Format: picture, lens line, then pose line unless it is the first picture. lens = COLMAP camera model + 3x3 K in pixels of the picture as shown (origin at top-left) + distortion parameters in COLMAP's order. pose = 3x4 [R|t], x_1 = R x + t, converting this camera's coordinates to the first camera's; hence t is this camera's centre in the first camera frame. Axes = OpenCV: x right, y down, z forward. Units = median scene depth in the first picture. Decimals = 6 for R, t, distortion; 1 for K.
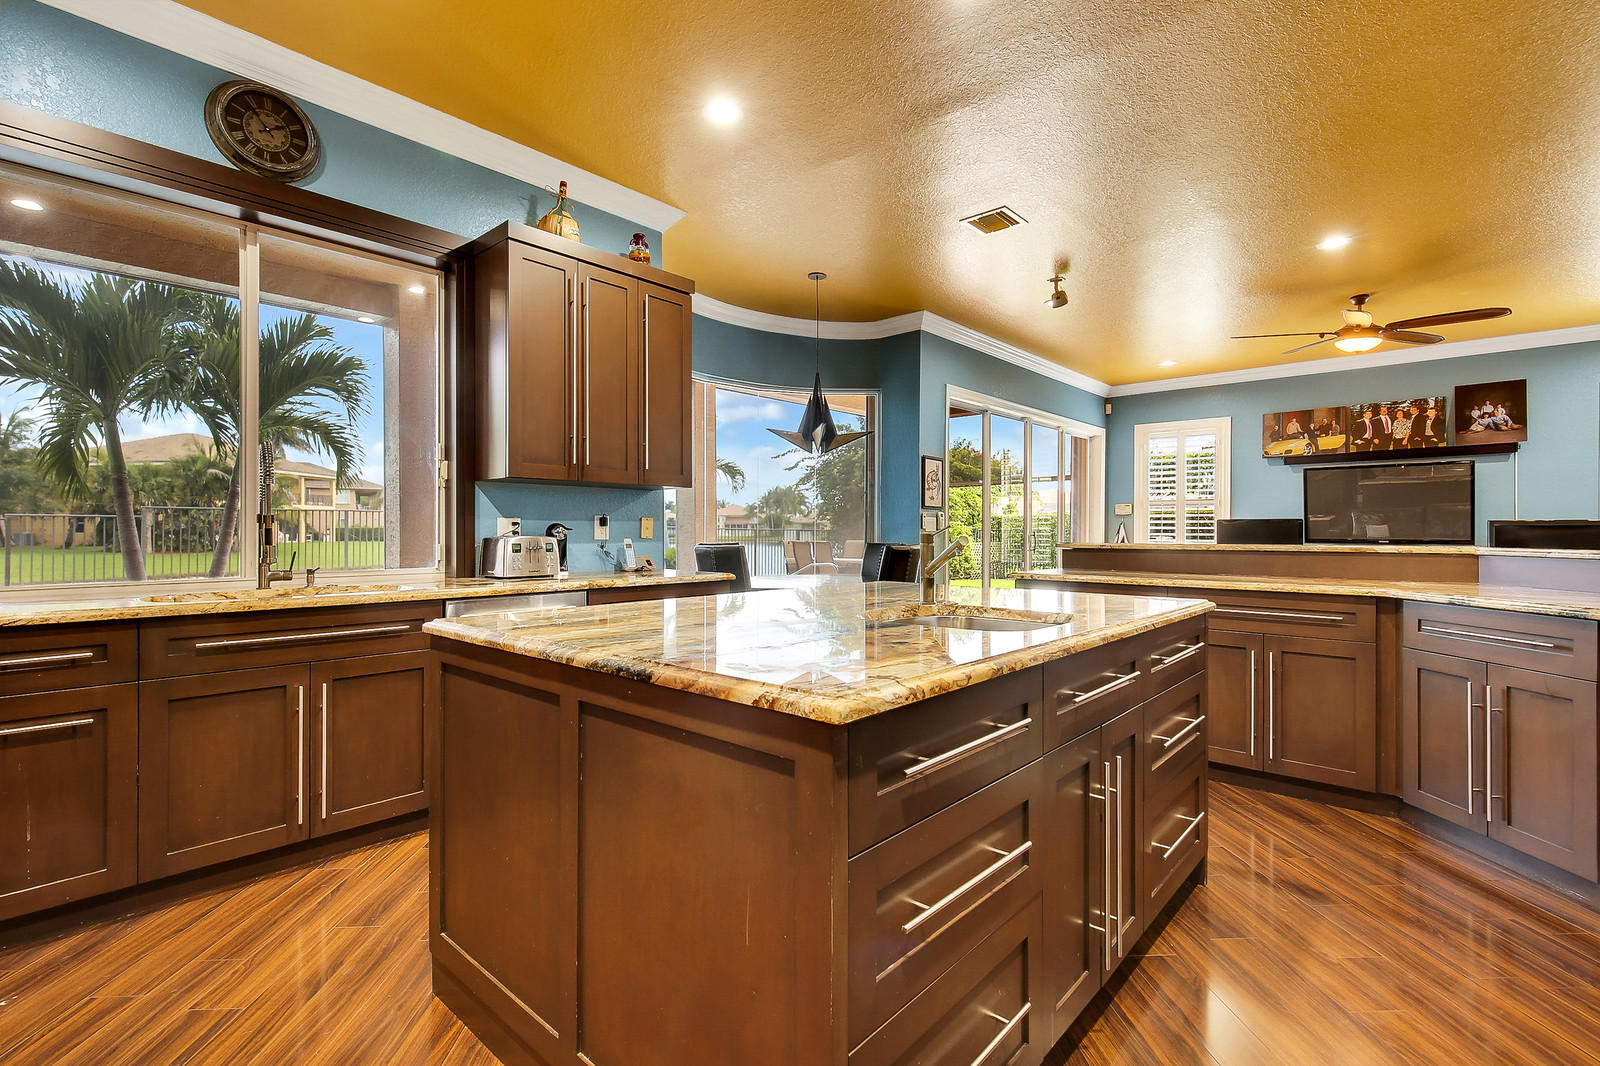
lens RADIAL K [[737.8, 0, 799.7], [0, 737.8, 533.6], [0, 0, 1]] dist [0.015658, 0.001046]
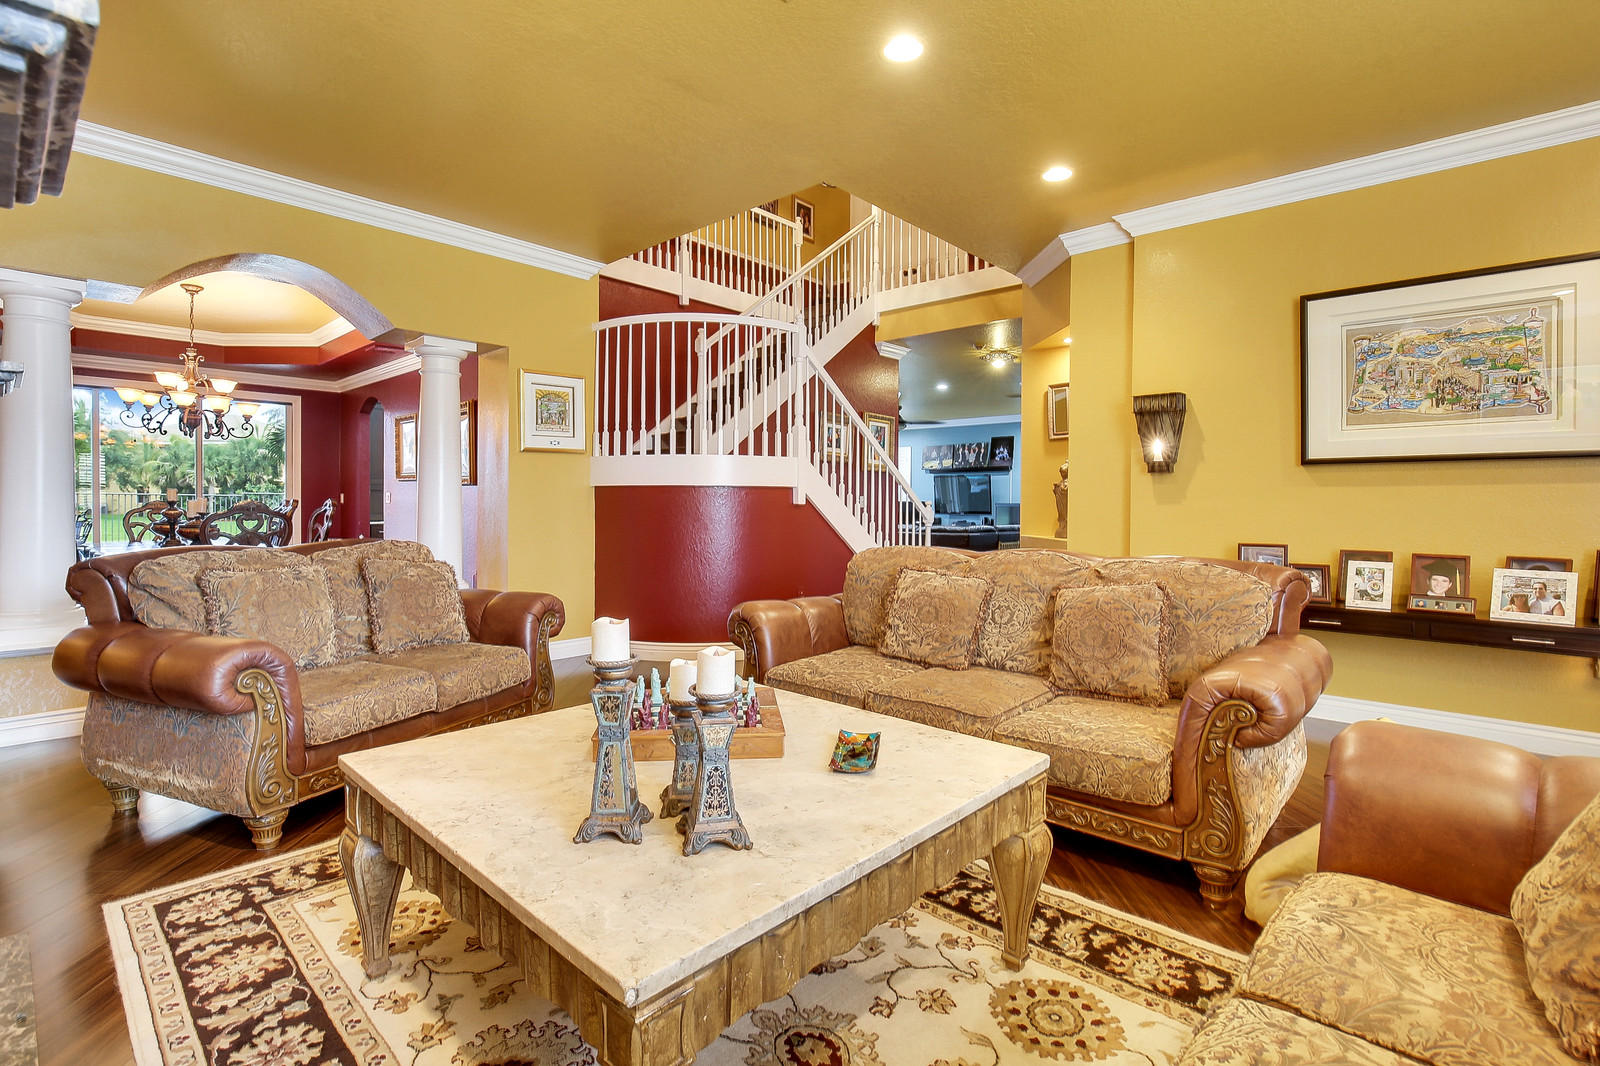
lens RADIAL K [[737.8, 0, 801.0], [0, 737.8, 519.9], [0, 0, 1]] dist [0.015658, 0.001046]
pose [[0.999973, 0.006065, 0.004240, 0.321309], [-0.006140, 0.999821, 0.017875, -0.004363], [-0.004131, -0.017901, 0.999831, -0.950946]]
